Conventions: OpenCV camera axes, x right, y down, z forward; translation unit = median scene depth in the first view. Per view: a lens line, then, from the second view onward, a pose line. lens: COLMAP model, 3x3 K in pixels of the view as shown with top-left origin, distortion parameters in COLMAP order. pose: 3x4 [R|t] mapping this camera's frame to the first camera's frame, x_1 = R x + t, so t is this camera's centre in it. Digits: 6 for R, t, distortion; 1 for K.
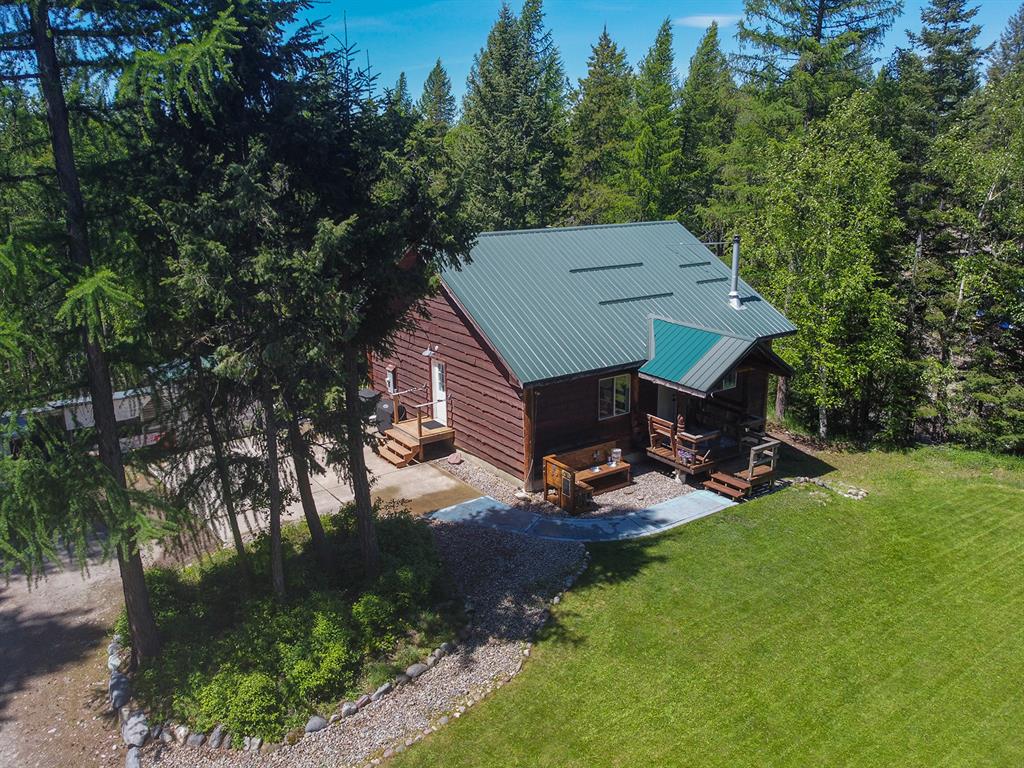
lens RADIAL K [[778.8, 0, 512.0], [0, 778.8, 384.0], [0, 0, 1]] dist [0.004008, 0.000387]
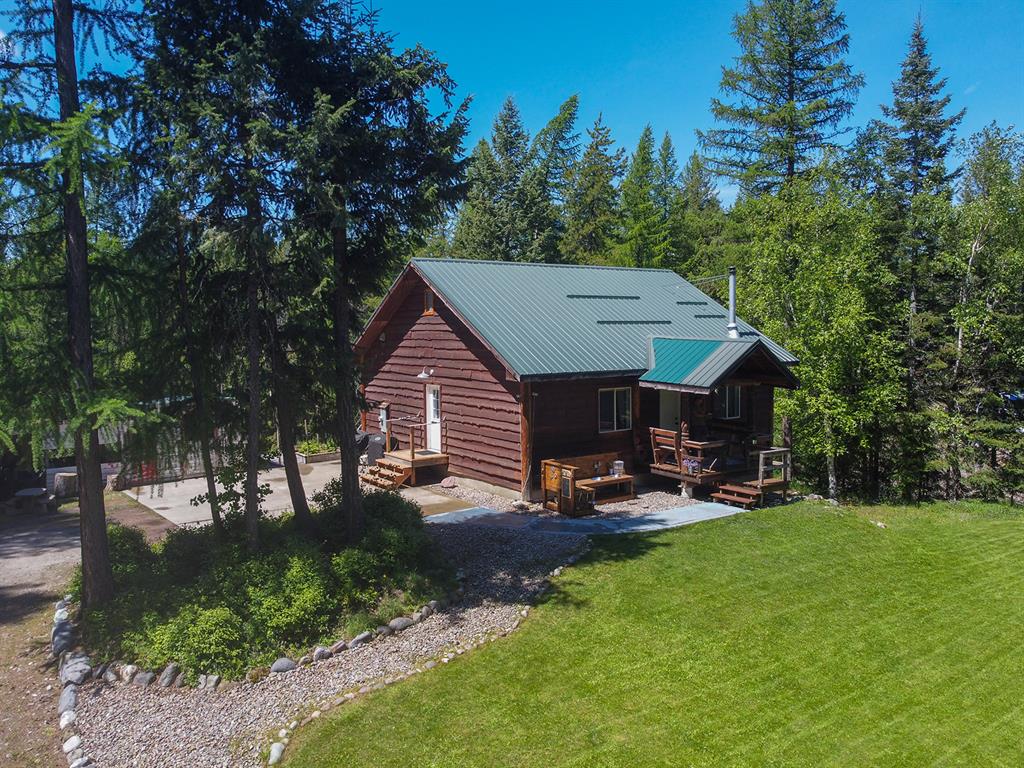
lens RADIAL K [[778.8, 0, 512.0], [0, 778.8, 384.0], [0, 0, 1]] dist [0.004008, 0.000387]
pose [[0.999995, 0.001225, 0.002895, 0.001336], [-0.000637, 0.980801, -0.195009, 0.210704], [-0.003078, 0.195006, 0.980797, 0.057406]]
